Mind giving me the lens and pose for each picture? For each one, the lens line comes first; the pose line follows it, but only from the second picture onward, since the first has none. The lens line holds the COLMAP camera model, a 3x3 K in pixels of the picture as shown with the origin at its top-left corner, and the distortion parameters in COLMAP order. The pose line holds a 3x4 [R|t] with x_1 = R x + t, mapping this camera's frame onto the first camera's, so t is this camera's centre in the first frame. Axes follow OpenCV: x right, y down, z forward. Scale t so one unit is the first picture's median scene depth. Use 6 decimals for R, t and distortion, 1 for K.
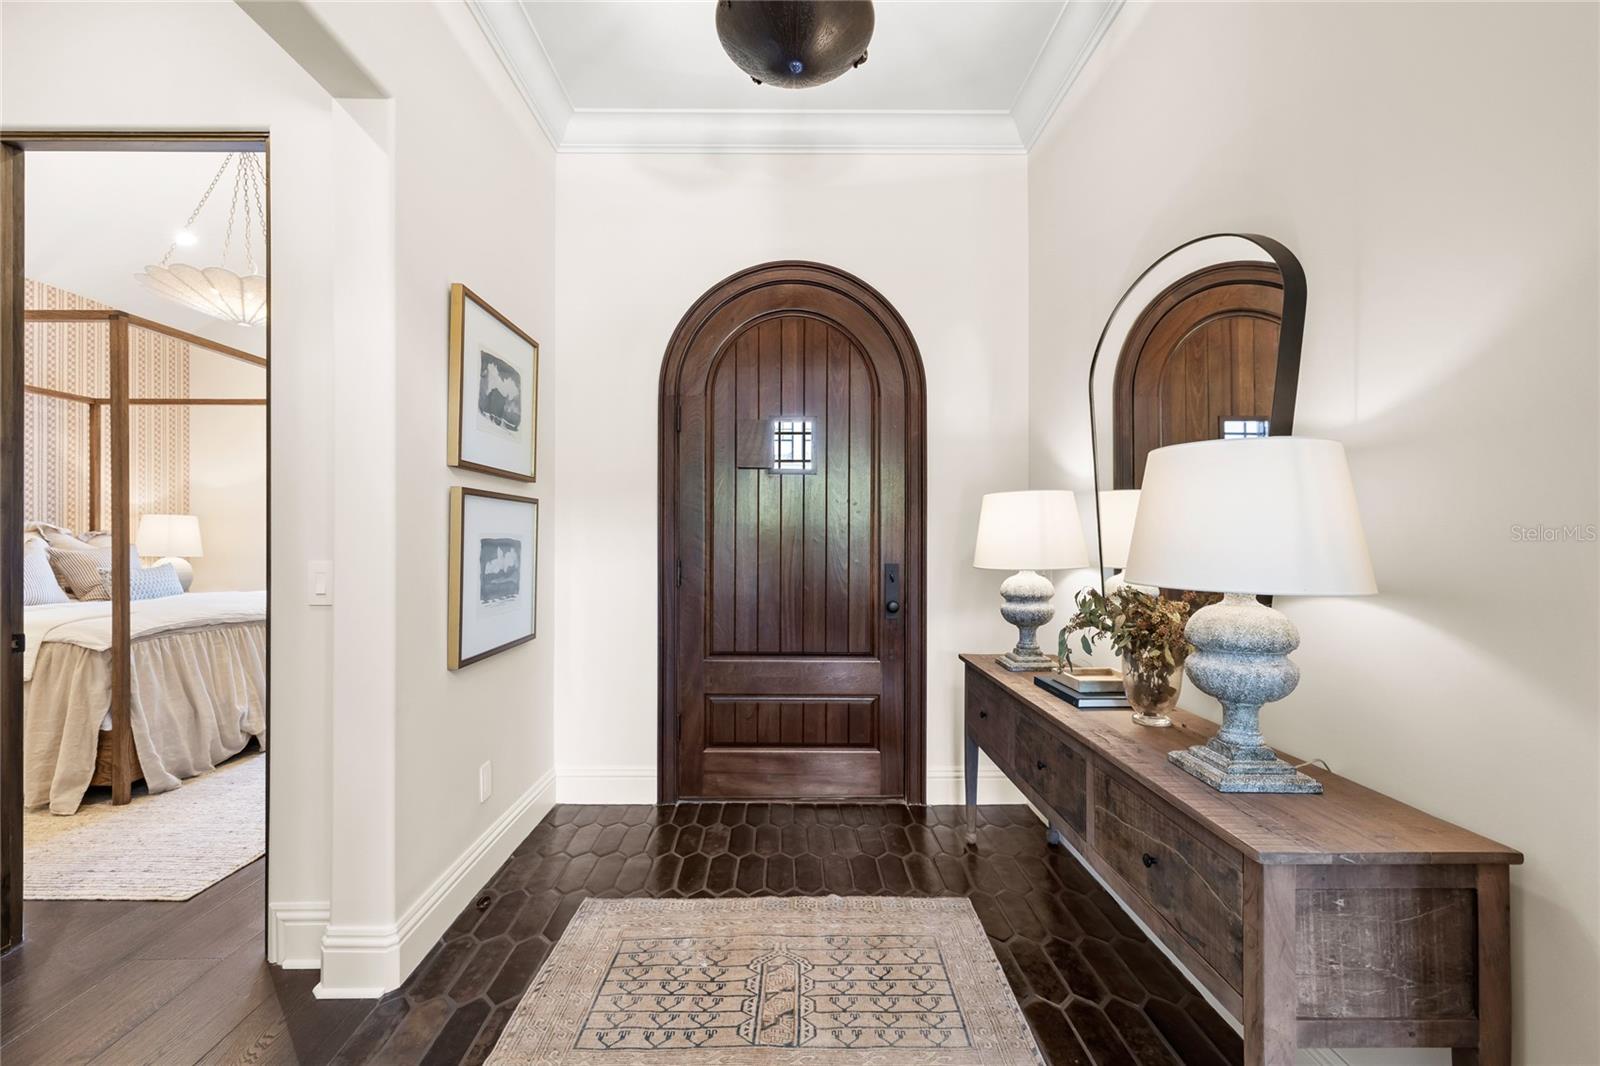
lens RADIAL K [[688.5, 0, 797.6], [0, 688.5, 535.7], [0, 0, 1]] dist [0.000640, 0.000288]
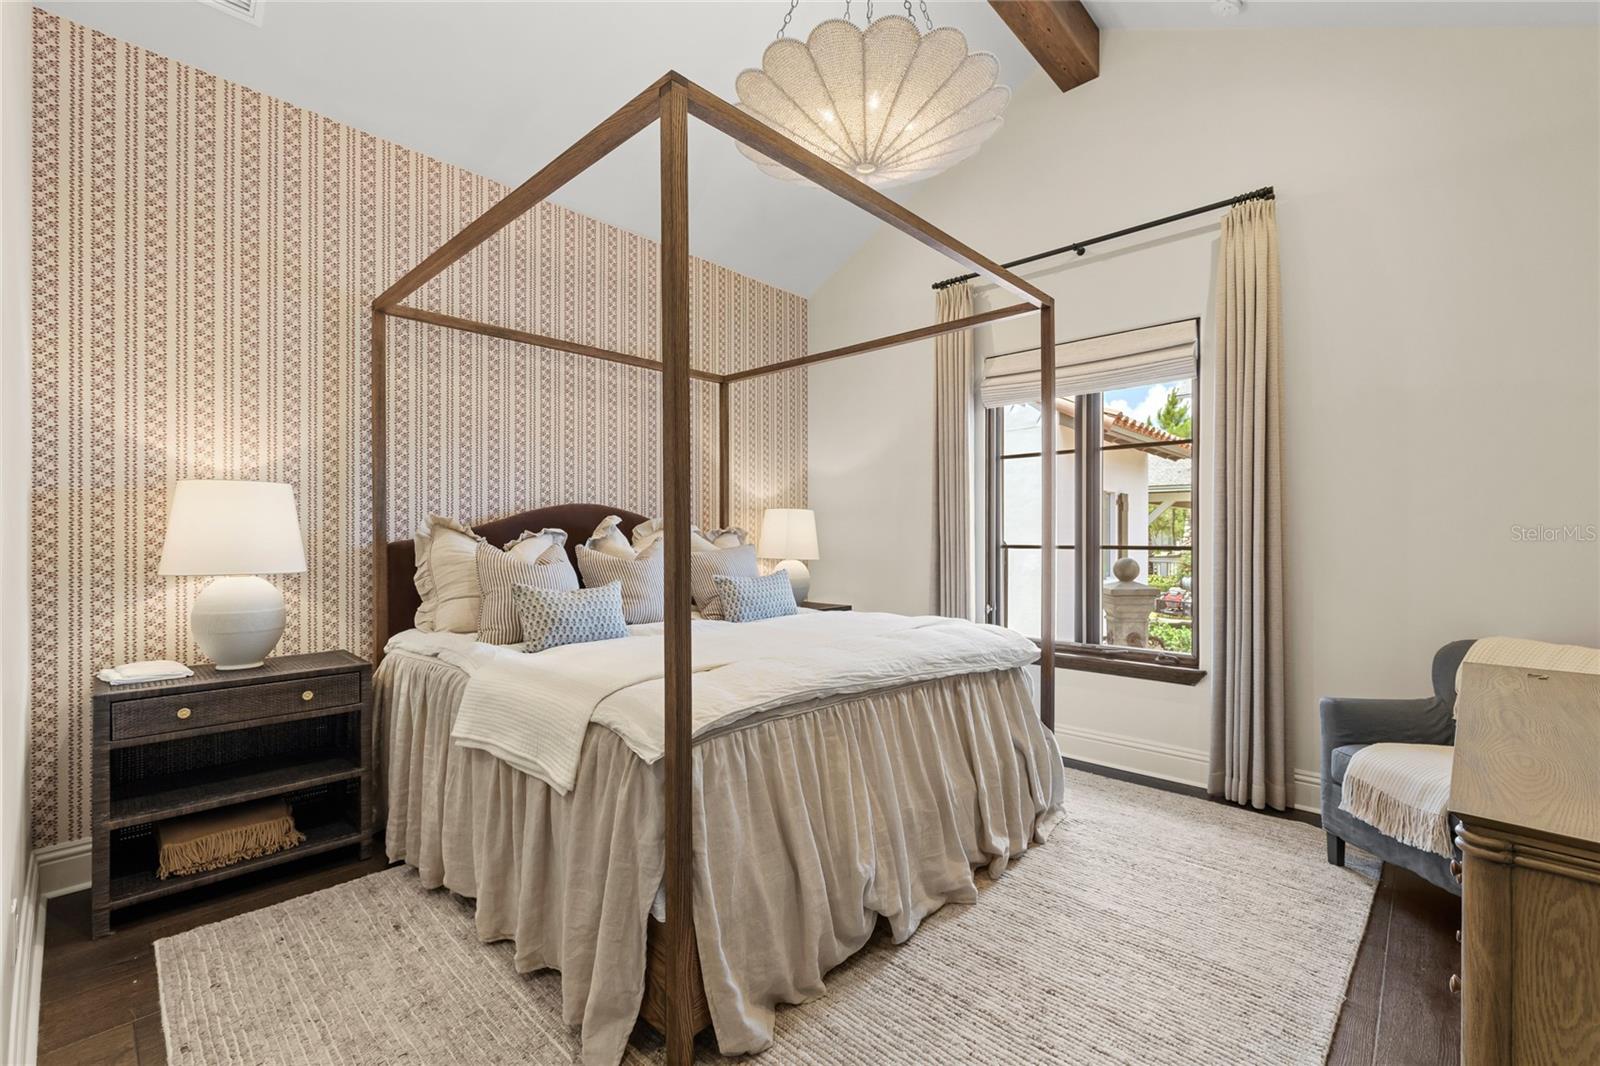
lens RADIAL K [[688.5, 0, 794.3], [0, 688.5, 534.0], [0, 0, 1]] dist [0.000640, 0.000288]
pose [[0.724509, -0.001952, -0.689263, -0.534033], [0.001832, 0.999998, -0.000906, 0.001562], [0.689263, -0.000606, 0.724511, 0.643049]]
